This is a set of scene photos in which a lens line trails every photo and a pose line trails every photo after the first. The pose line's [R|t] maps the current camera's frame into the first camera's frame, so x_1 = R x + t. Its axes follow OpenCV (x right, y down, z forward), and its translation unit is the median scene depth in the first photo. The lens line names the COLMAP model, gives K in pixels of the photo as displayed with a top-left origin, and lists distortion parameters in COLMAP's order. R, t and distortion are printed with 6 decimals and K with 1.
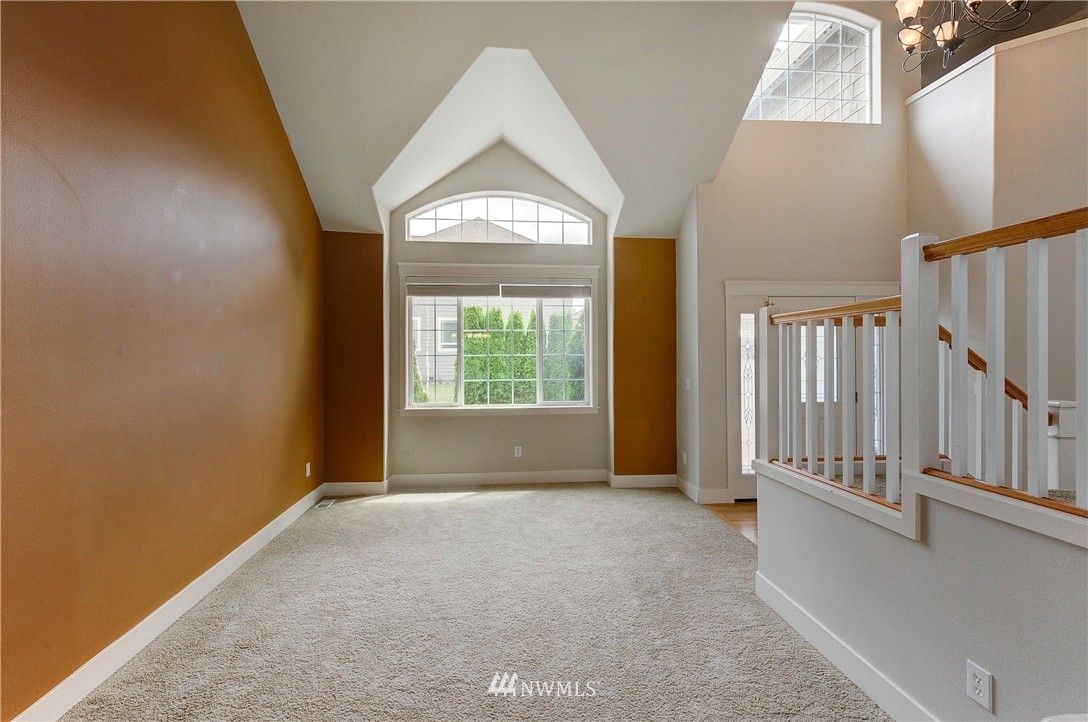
lens RADIAL K [[486.4, 0, 543.1], [0, 486.4, 357.5], [0, 0, 1]] dist [0.013888, 0.000064]
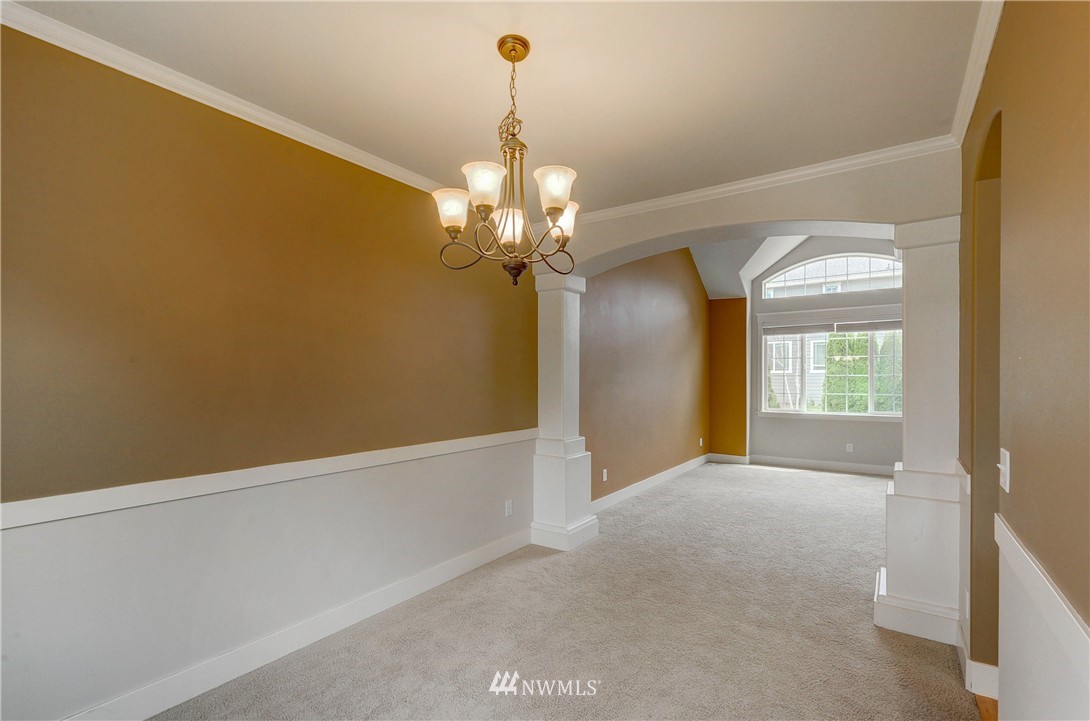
lens RADIAL K [[487.3, 0, 545.0], [0, 487.3, 371.7], [0, 0, 1]] dist [0.013888, 0.000064]
pose [[0.747054, -0.000799, -0.664763, 0.217253], [-0.009347, 0.999888, -0.011705, 0.008319], [0.664698, 0.014958, 0.746962, -0.562198]]
